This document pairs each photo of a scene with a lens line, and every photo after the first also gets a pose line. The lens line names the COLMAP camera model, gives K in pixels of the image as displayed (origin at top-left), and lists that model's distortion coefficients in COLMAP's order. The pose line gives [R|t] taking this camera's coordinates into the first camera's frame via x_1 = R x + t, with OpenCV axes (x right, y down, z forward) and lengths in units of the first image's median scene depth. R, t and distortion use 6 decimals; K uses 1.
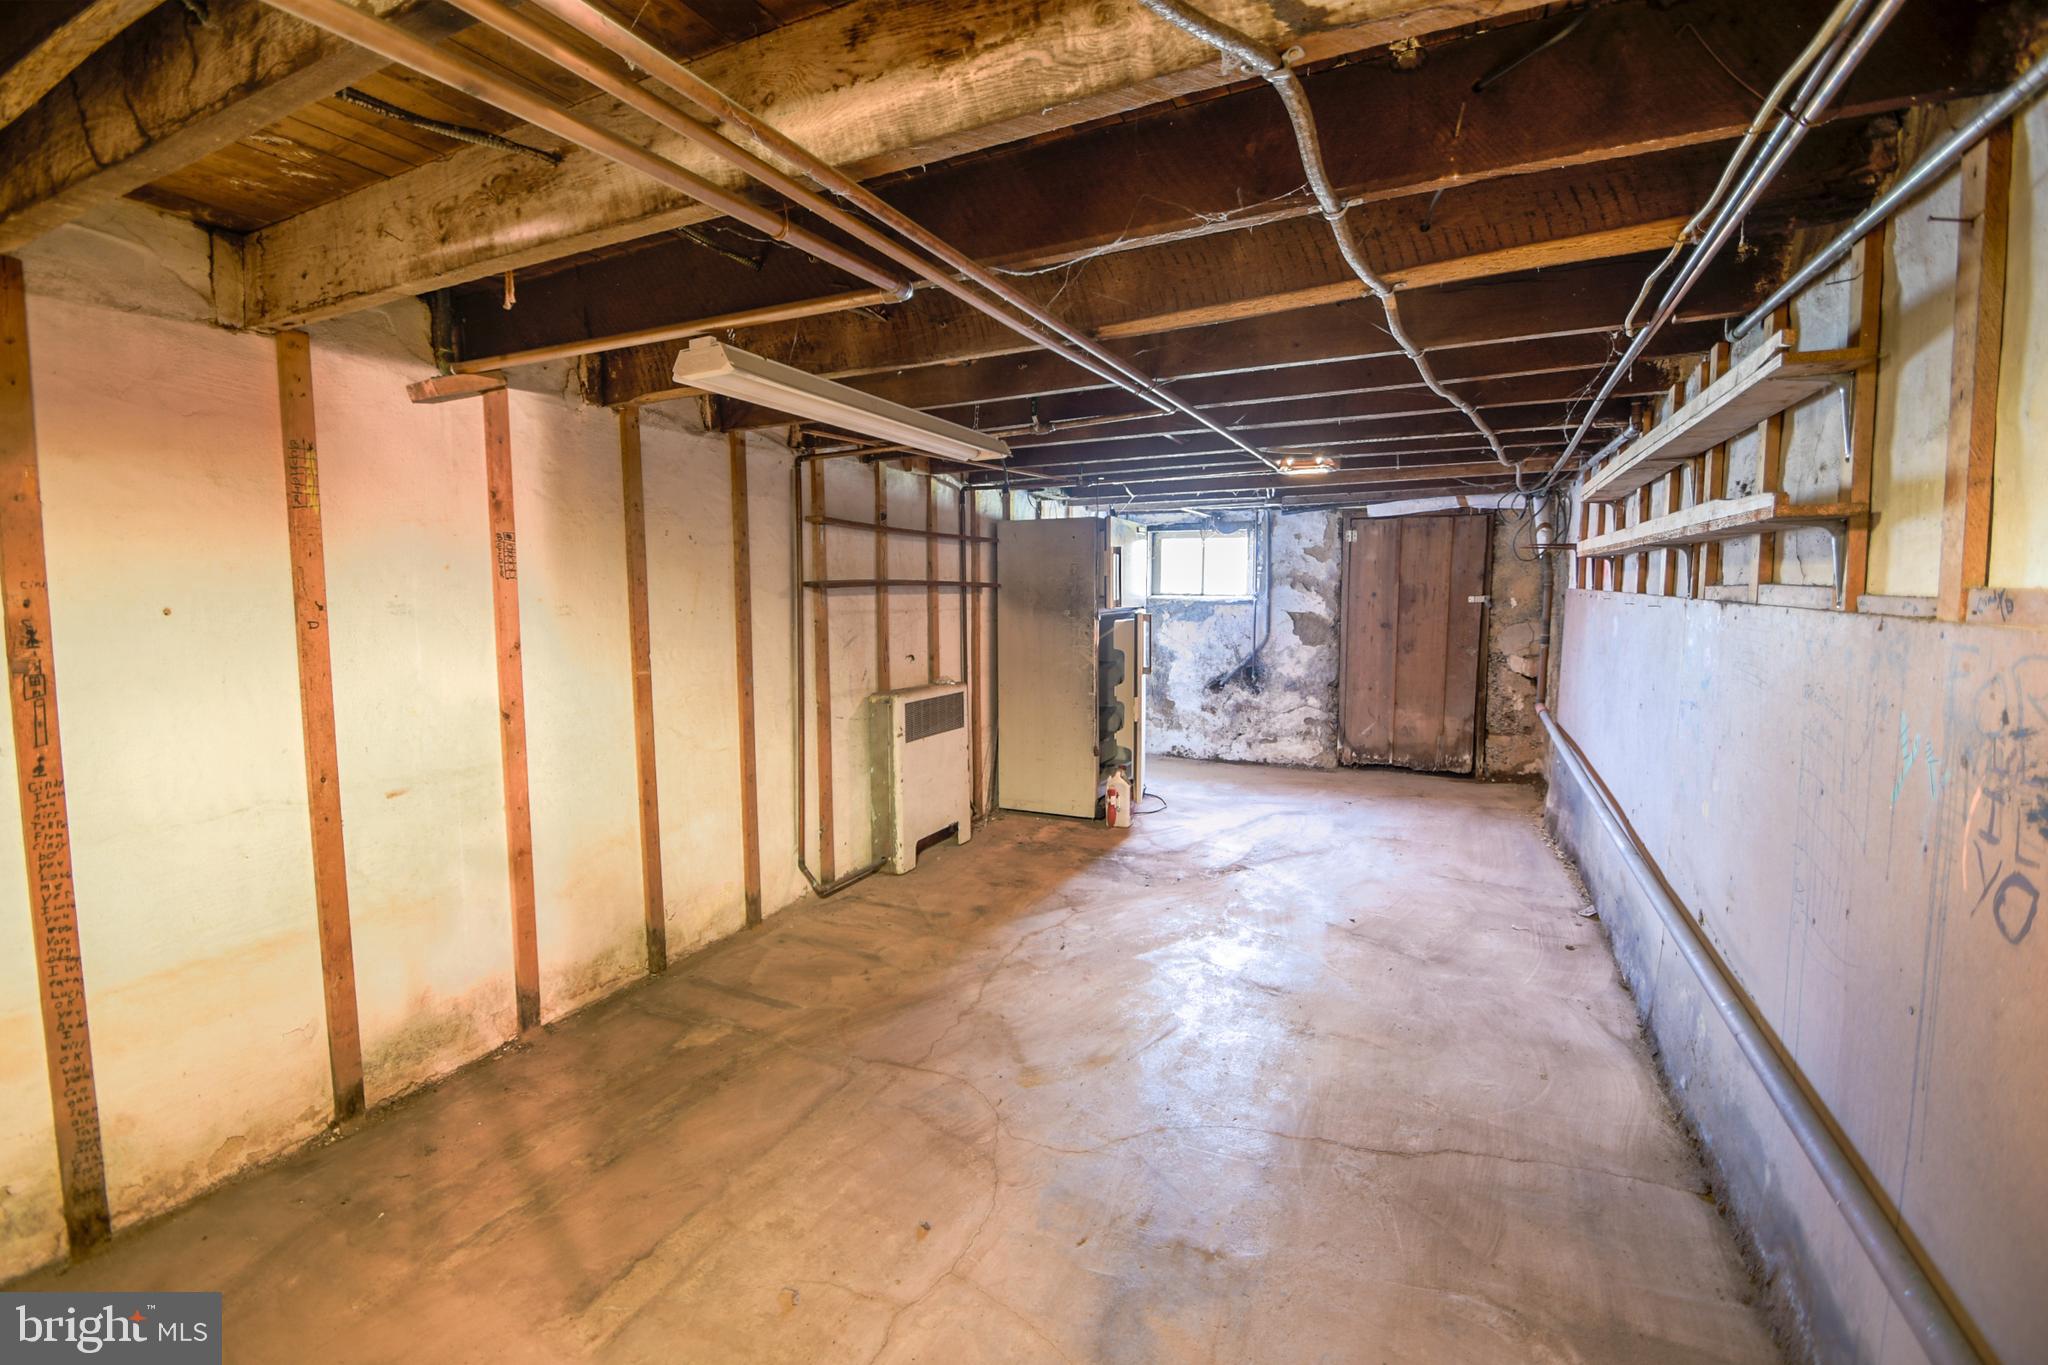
lens RADIAL K [[896.3, 0, 992.7], [0, 896.3, 653.4], [0, 0, 1]] dist [0.008714, -0.011958]
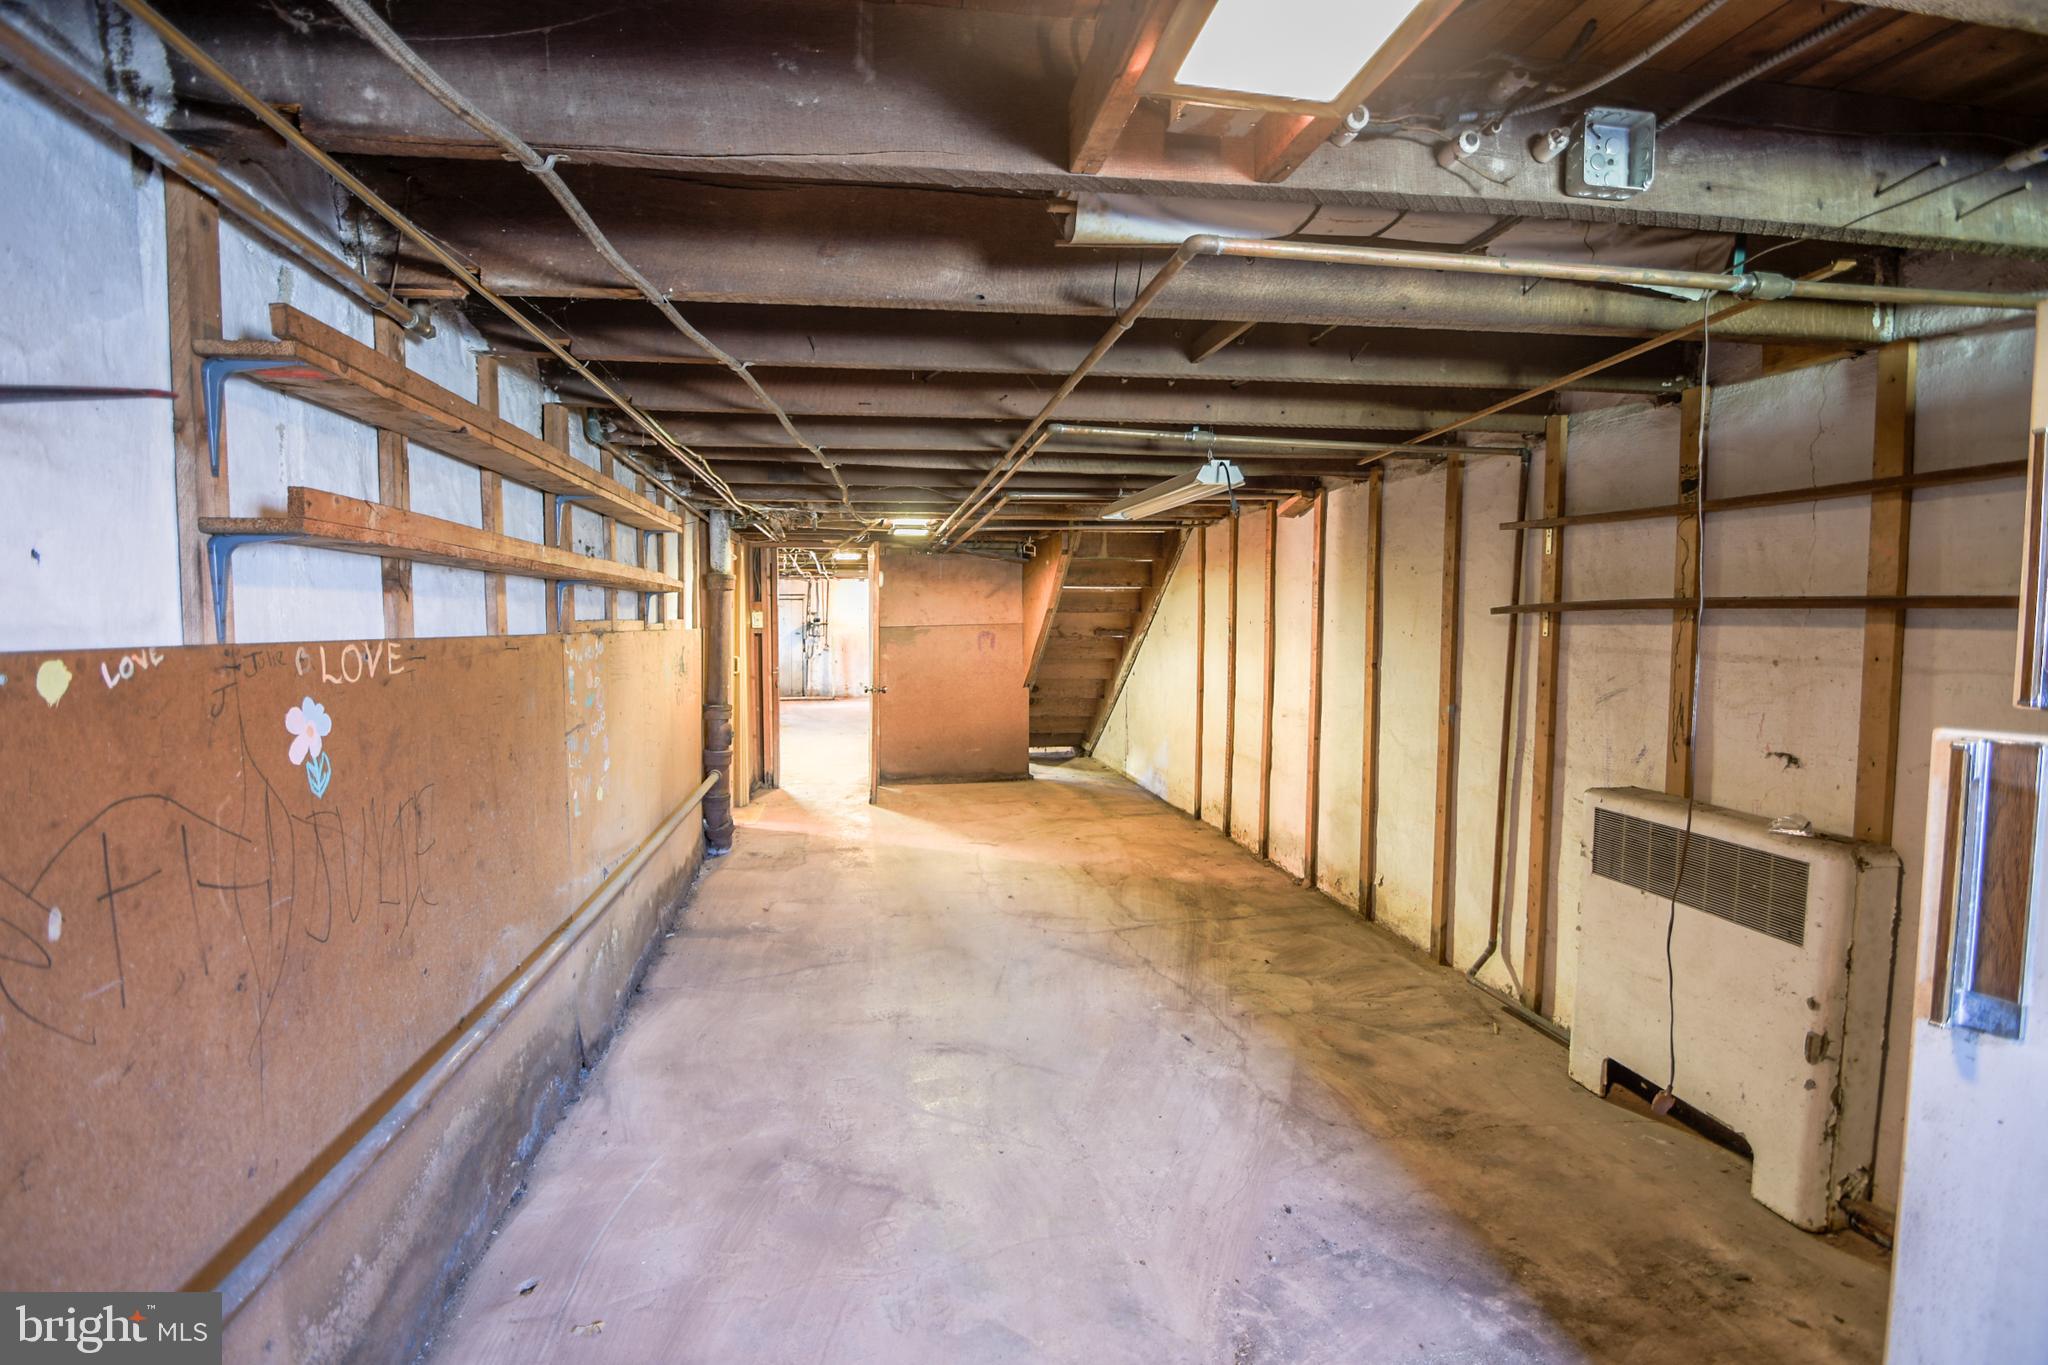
lens RADIAL K [[896.3, 0, 1019.4], [0, 896.3, 683.1], [0, 0, 1]] dist [0.008714, -0.011958]
pose [[-0.795979, 0.055178, -0.602803, 0.625522], [-0.034046, 0.990179, 0.135594, -0.104038], [0.604365, 0.128453, -0.786284, 1.369079]]
